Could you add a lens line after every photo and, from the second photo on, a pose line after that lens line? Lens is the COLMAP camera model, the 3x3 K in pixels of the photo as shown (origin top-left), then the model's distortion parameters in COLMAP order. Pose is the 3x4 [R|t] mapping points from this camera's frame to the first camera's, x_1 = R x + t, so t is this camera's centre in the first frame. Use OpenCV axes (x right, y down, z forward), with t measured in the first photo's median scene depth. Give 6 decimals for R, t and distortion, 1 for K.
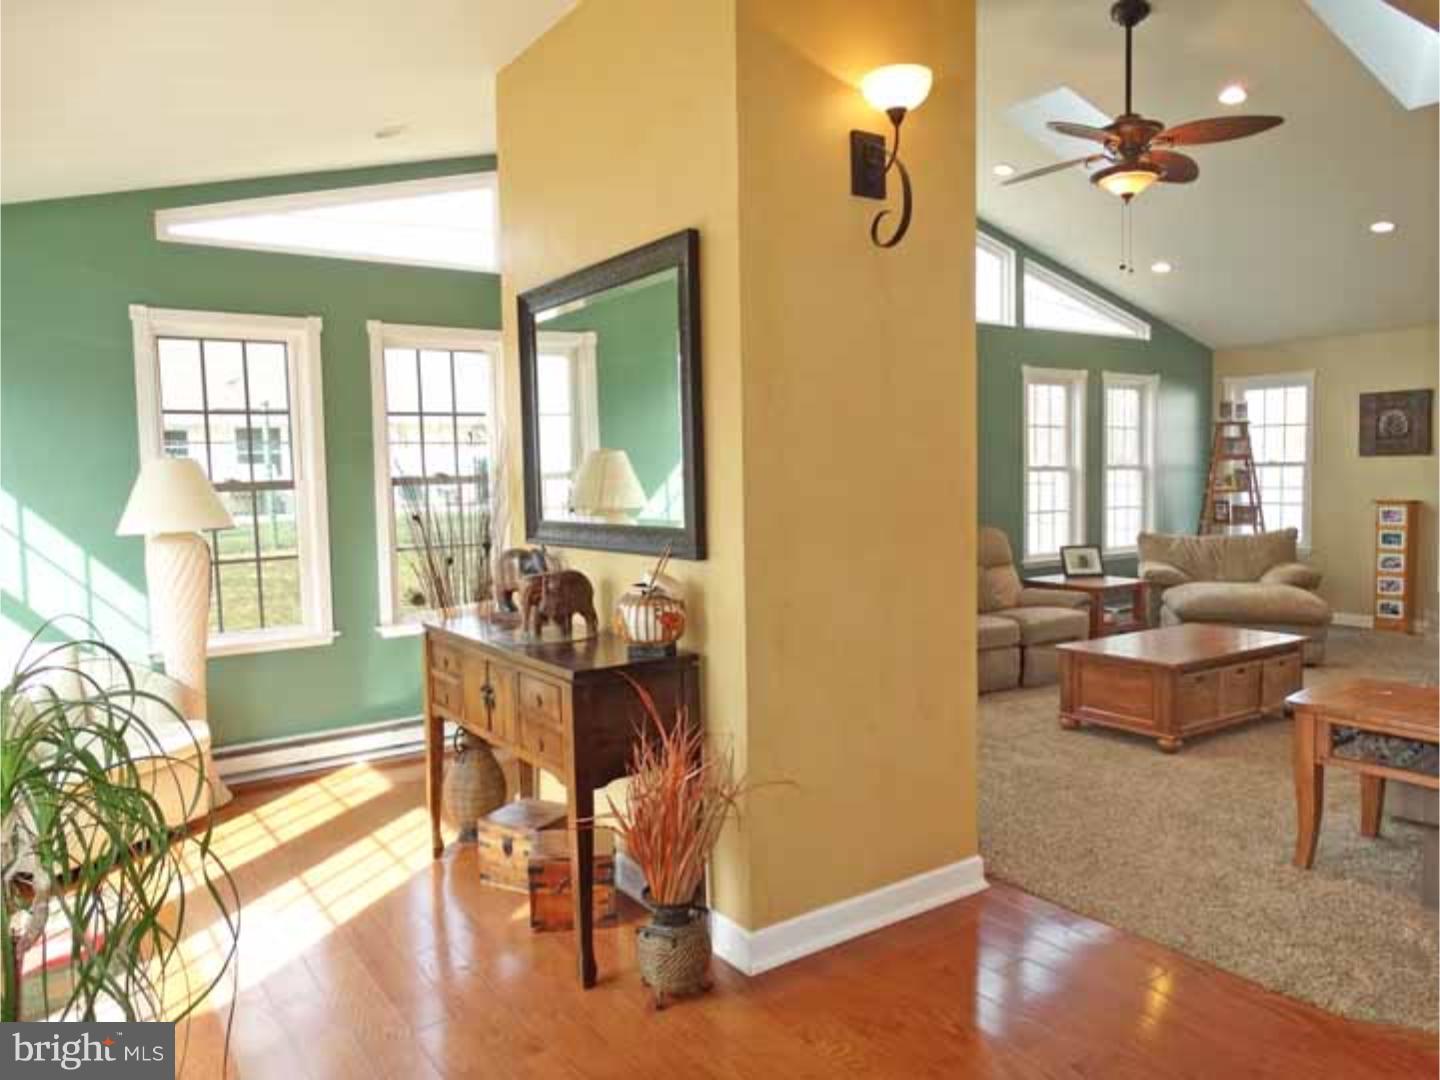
lens RADIAL K [[1009.1, 0, 713.7], [0, 1009.1, 541.9], [0, 0, 1]] dist [0.004371, -0.001989]
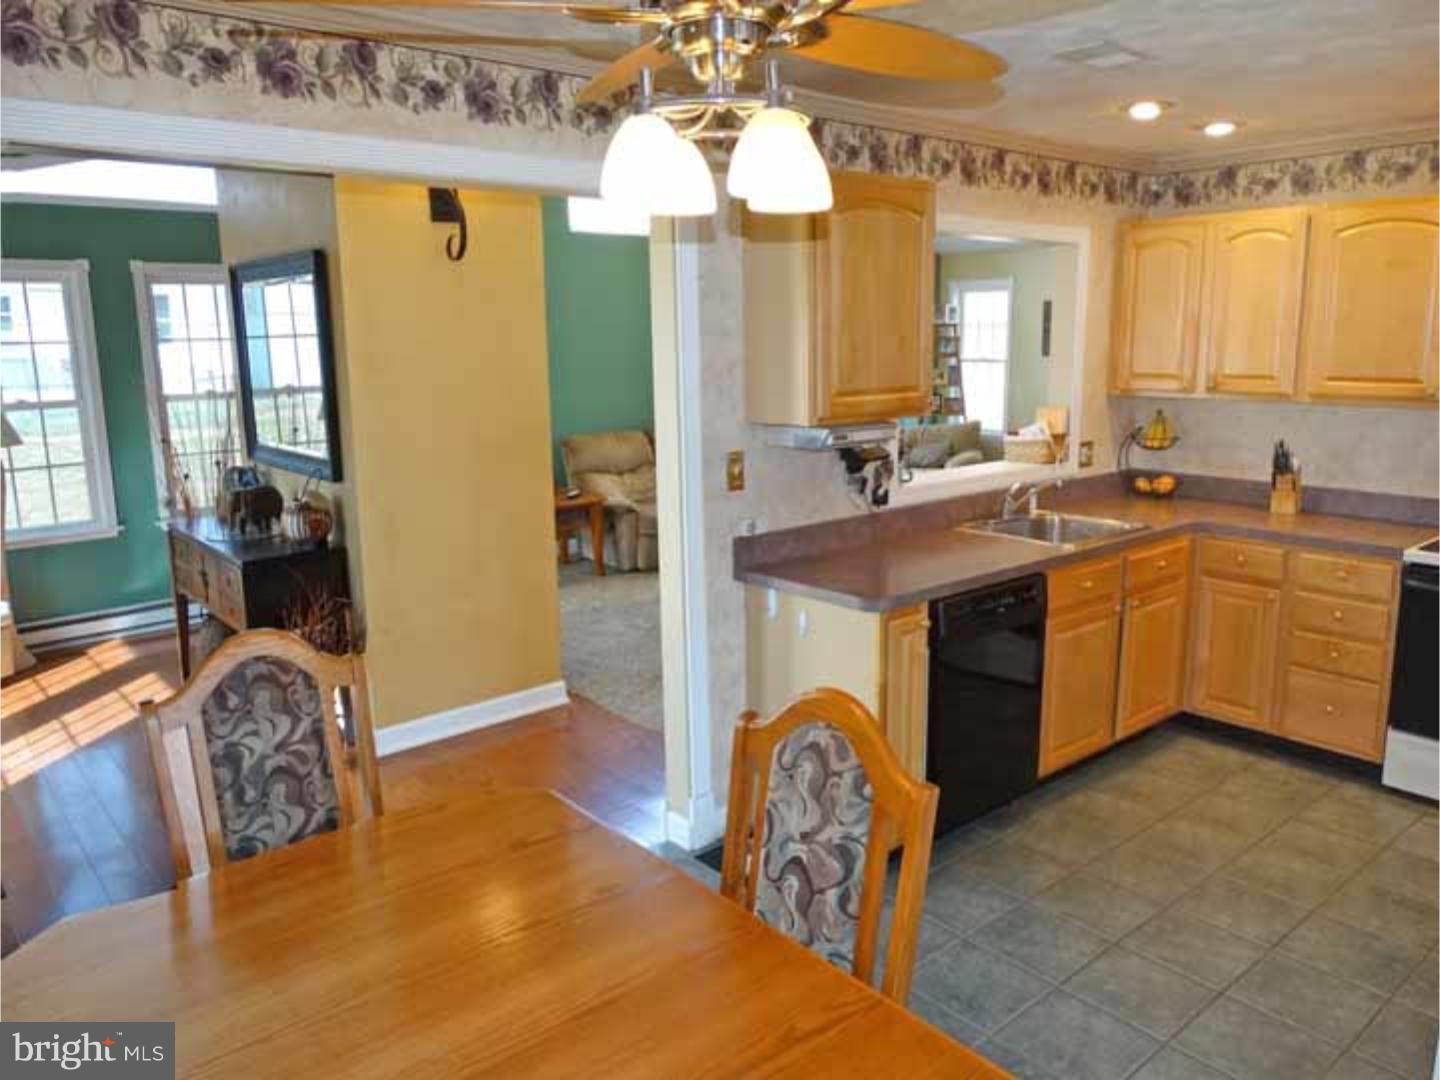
lens RADIAL K [[1042.8, 0, 667.9], [0, 1042.8, 534.2], [0, 0, 1]] dist [-0.007913, -0.002704]
pose [[0.997254, -0.017672, 0.071913, 0.124287], [0.008986, 0.992812, 0.119349, -0.029060], [-0.073506, -0.118375, 0.990245, -0.183005]]
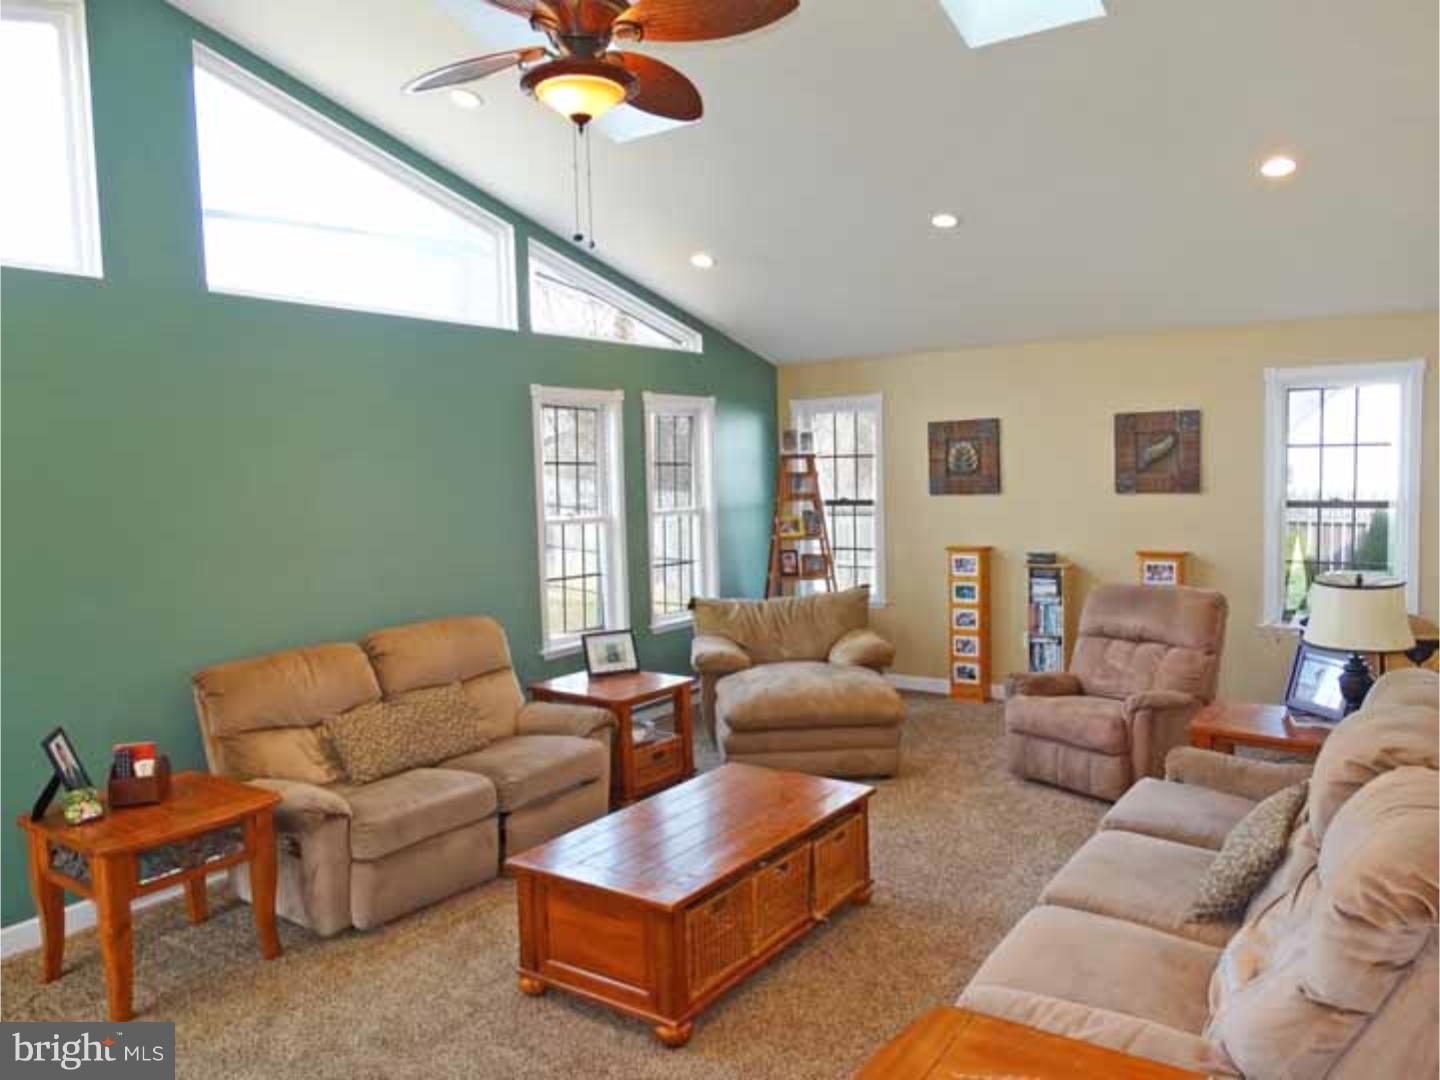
lens RADIAL K [[1039.1, 0, 718.4], [0, 1039.1, 573.2], [0, 0, 1]] dist [0.007832, 0.001861]
pose [[0.934274, -0.048275, 0.353272, 0.159978], [0.040141, 0.998734, 0.030320, -0.055077], [-0.354288, -0.014147, 0.935029, 0.243552]]
